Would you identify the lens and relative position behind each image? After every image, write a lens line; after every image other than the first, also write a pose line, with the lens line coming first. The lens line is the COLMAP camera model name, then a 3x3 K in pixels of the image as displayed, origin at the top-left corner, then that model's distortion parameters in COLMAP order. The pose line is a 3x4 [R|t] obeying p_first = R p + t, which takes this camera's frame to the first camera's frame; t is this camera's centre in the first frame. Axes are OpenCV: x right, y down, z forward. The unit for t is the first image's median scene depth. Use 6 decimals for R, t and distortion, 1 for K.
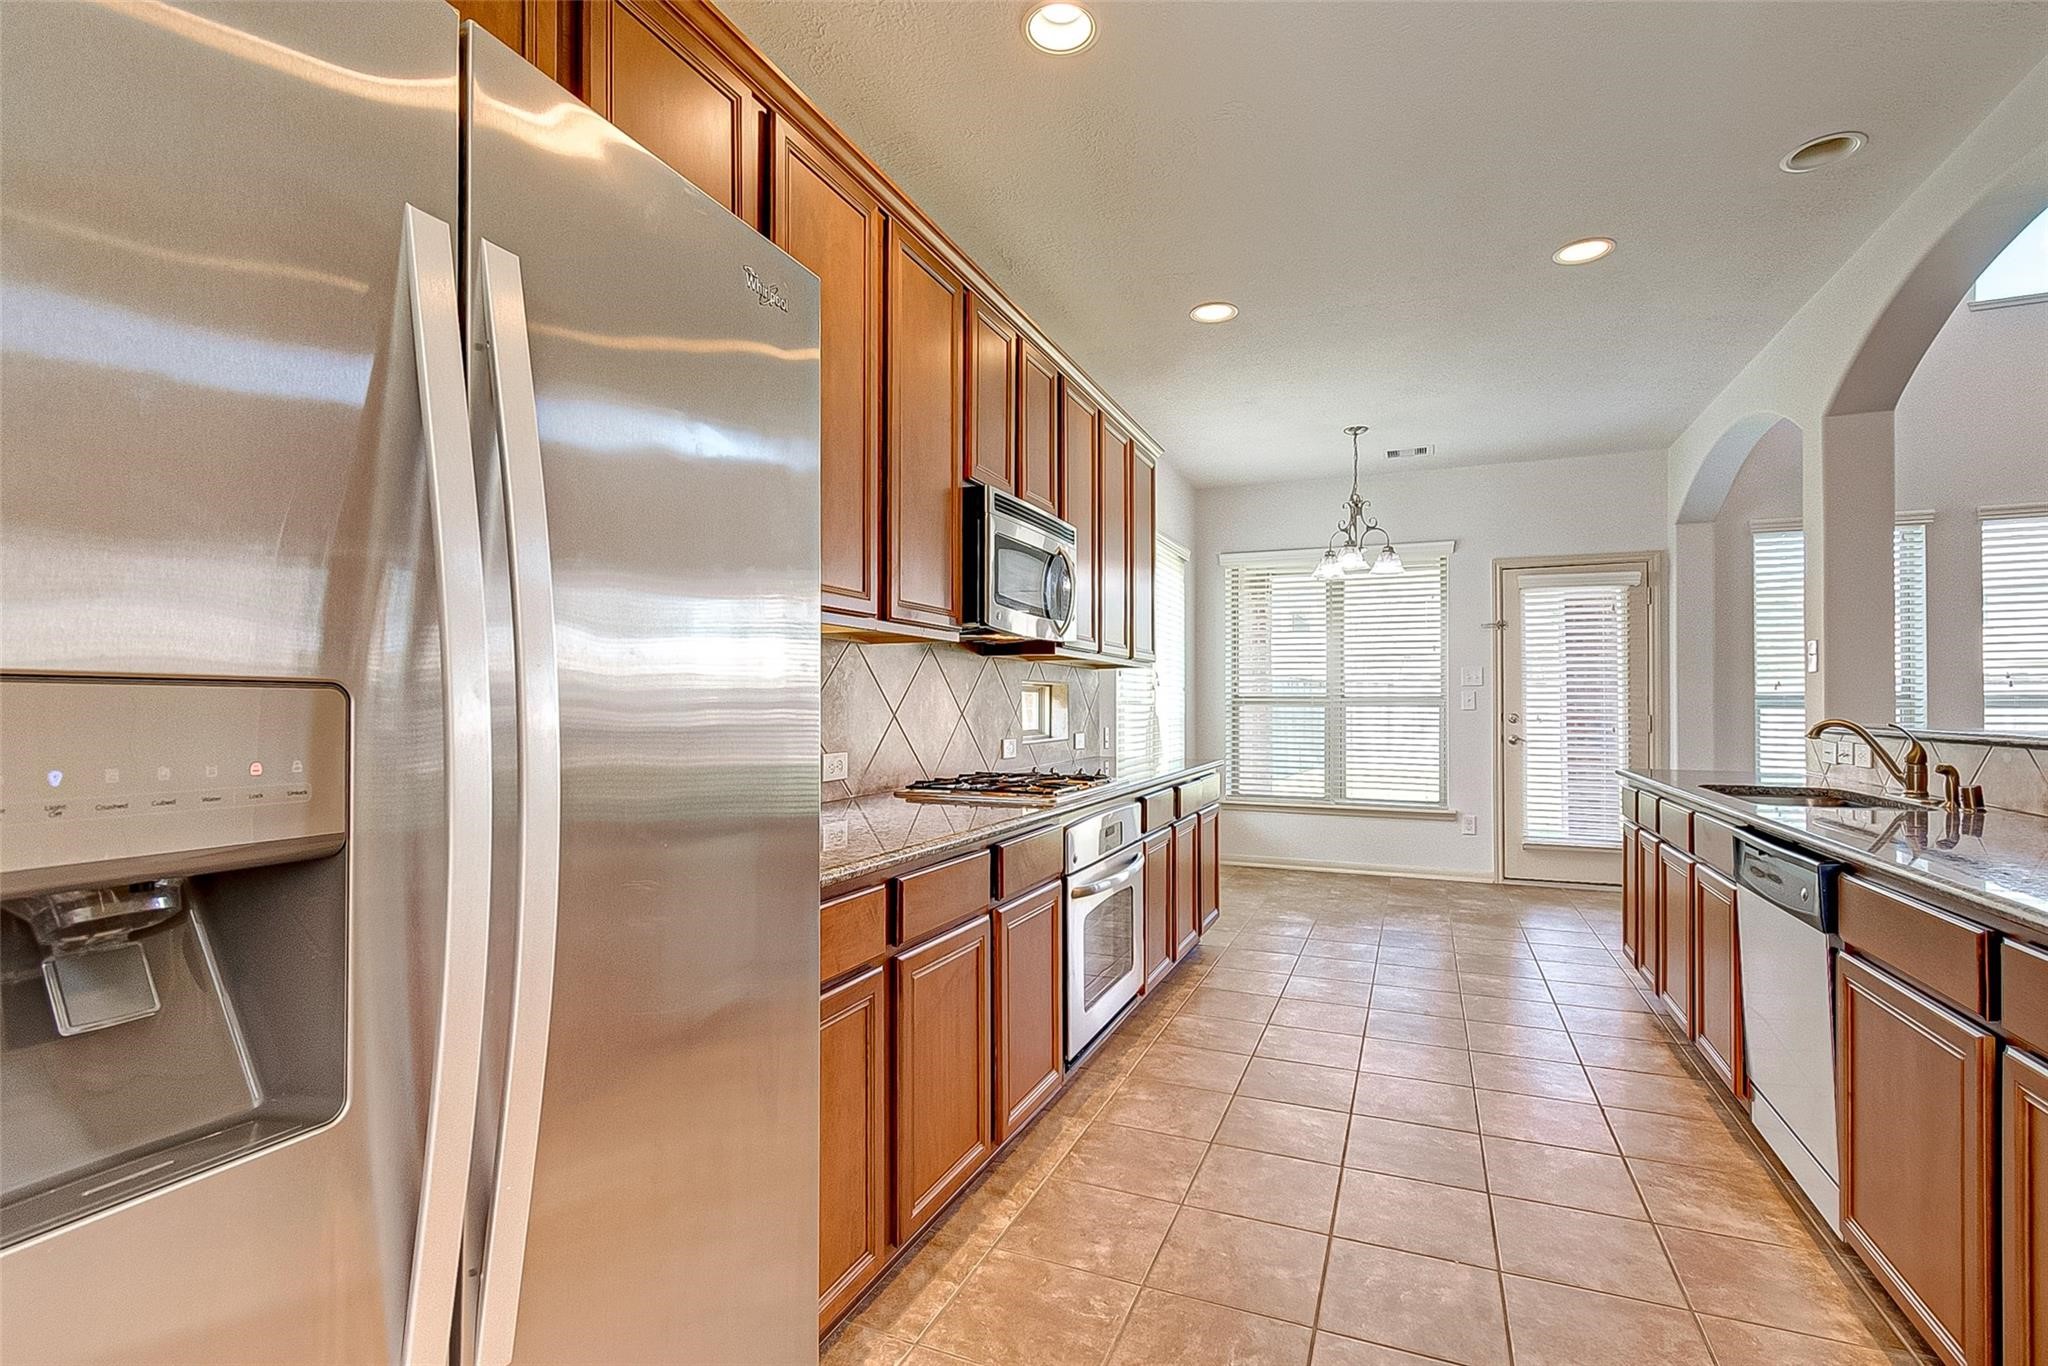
lens RADIAL K [[948.8, 0, 1024.0], [0, 948.8, 683.0], [0, 0, 1]] dist [0.000542, 0.000545]
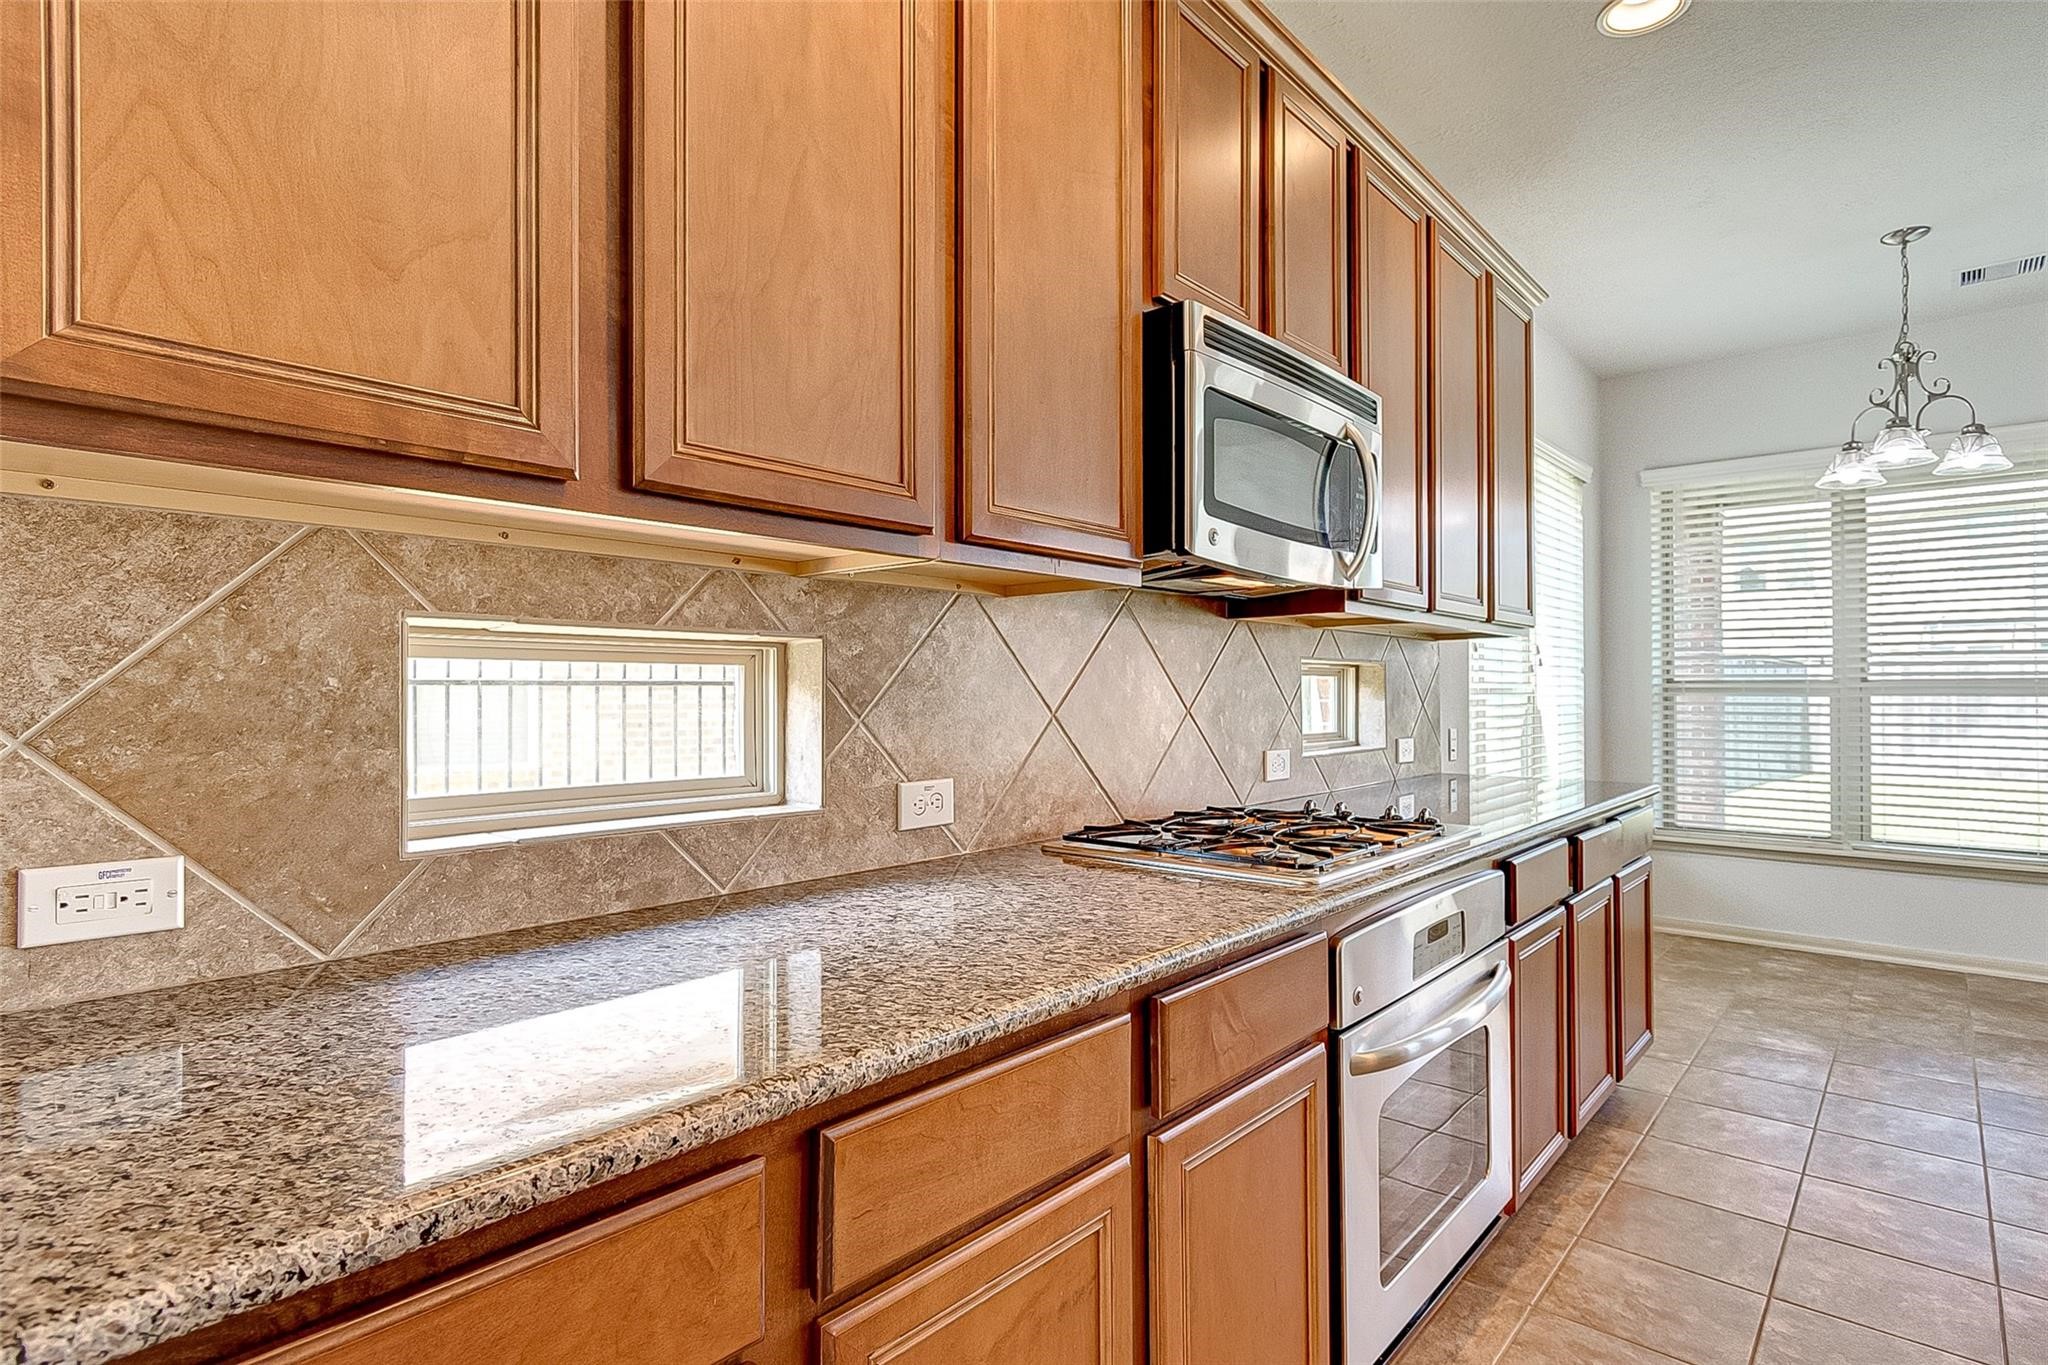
lens RADIAL K [[1027.6, 0, 1012.8], [0, 1027.6, 678.0], [0, 0, 1]] dist [0.002777, -0.001255]
pose [[0.944253, -0.007000, -0.329145, 0.042228], [0.010093, 0.999919, 0.007690, 0.003584], [0.329065, -0.010584, 0.944248, 0.280425]]
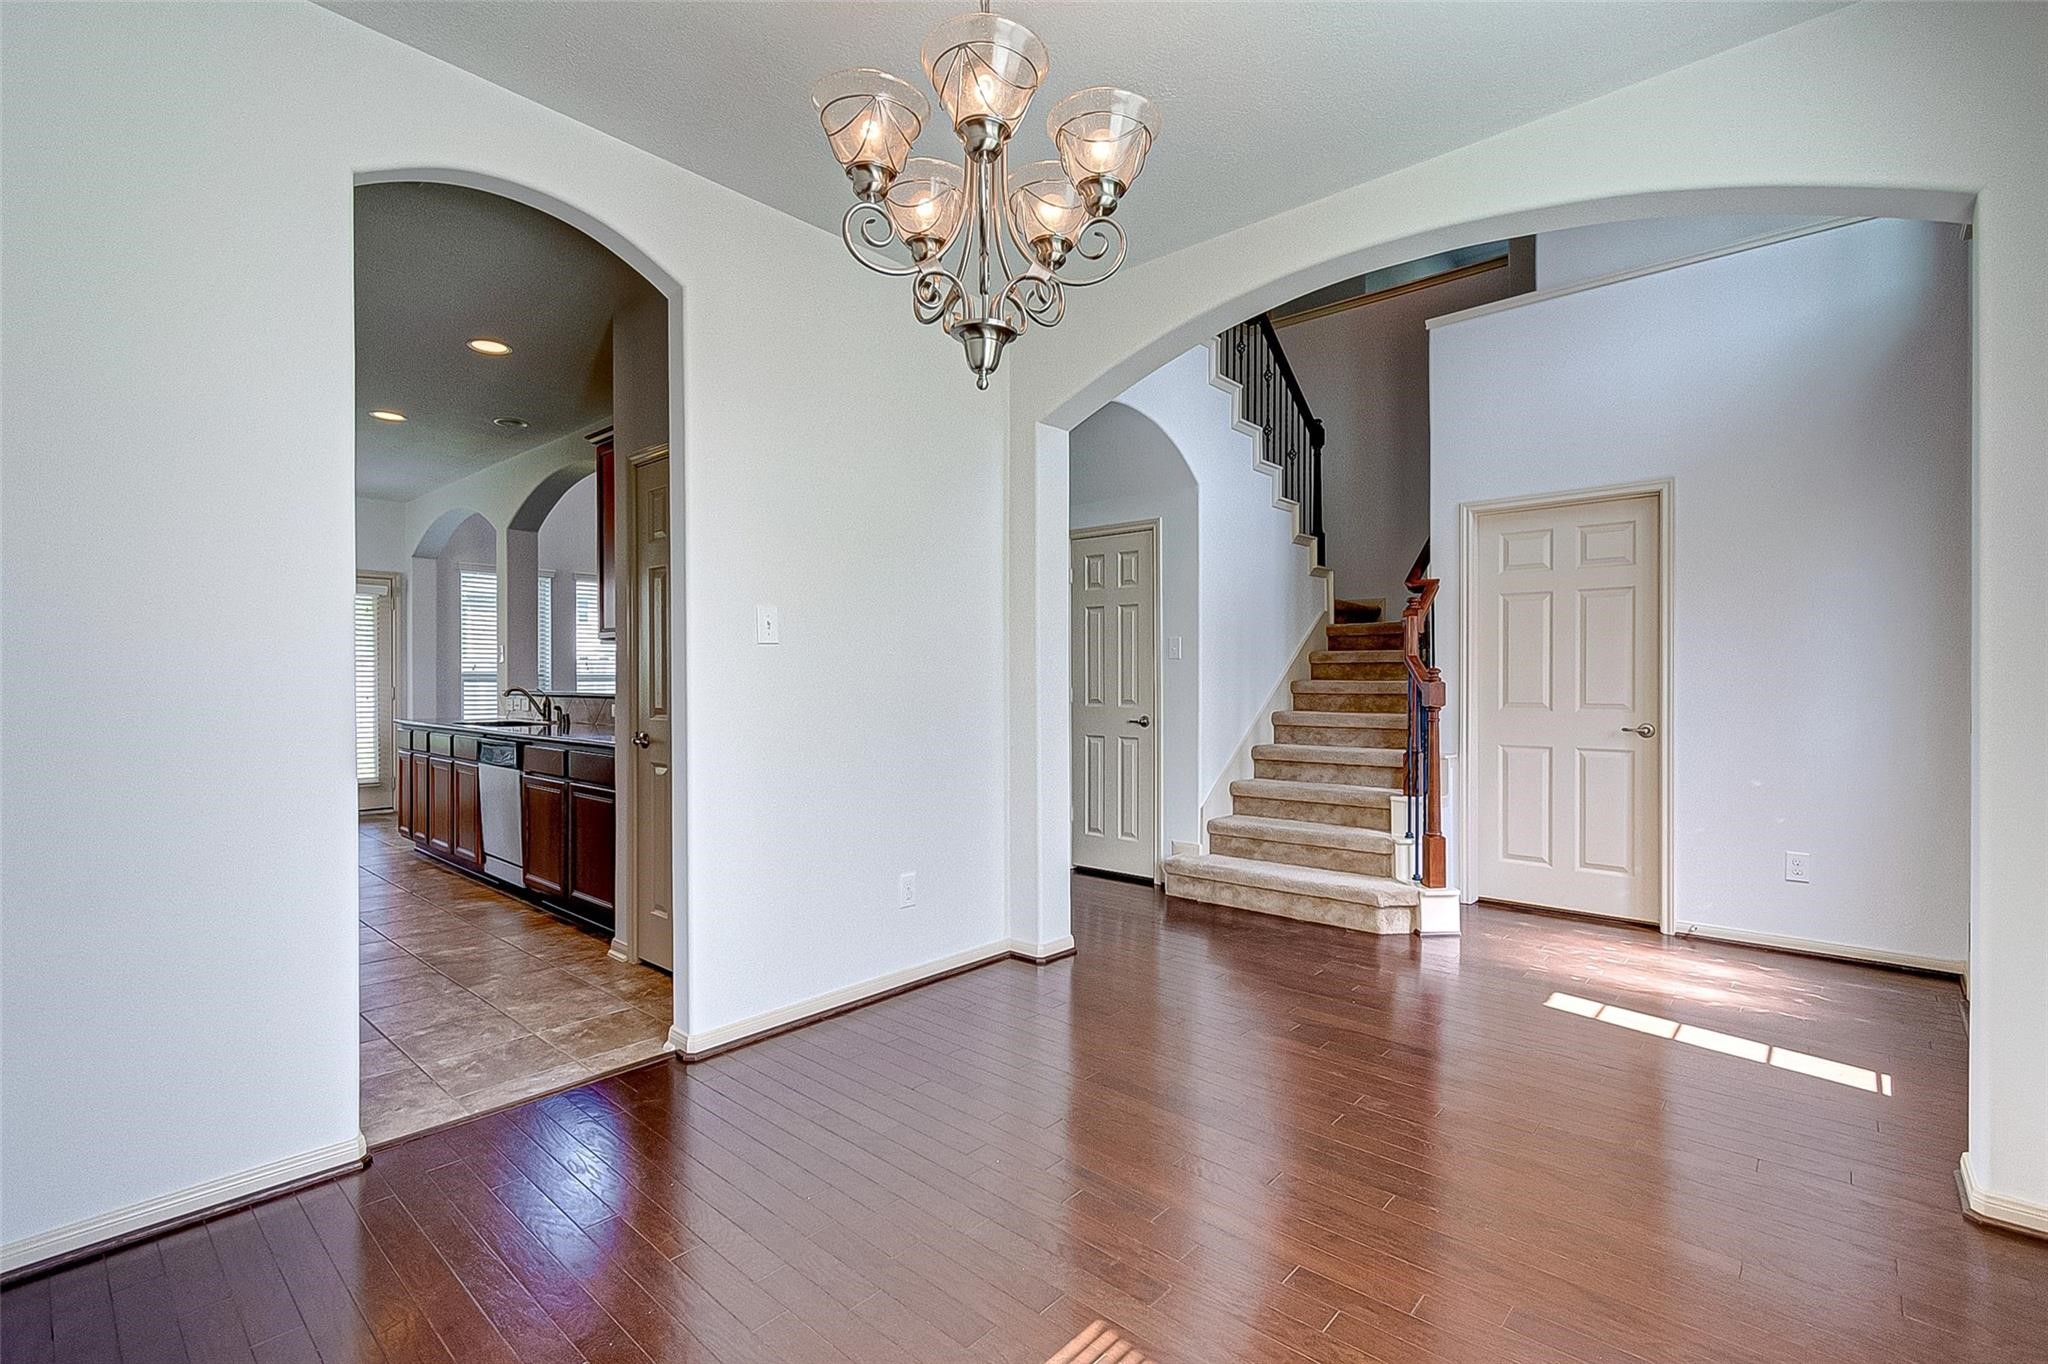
lens RADIAL K [[914.5, 0, 1006.8], [0, 914.5, 690.0], [0, 0, 1]] dist [0.000597, 0.000236]
pose [[0.338426, -0.010853, 0.940930, -0.494623], [-0.020620, 0.999608, 0.018946, -0.011431], [-0.940767, -0.025814, 0.338070, -0.512748]]
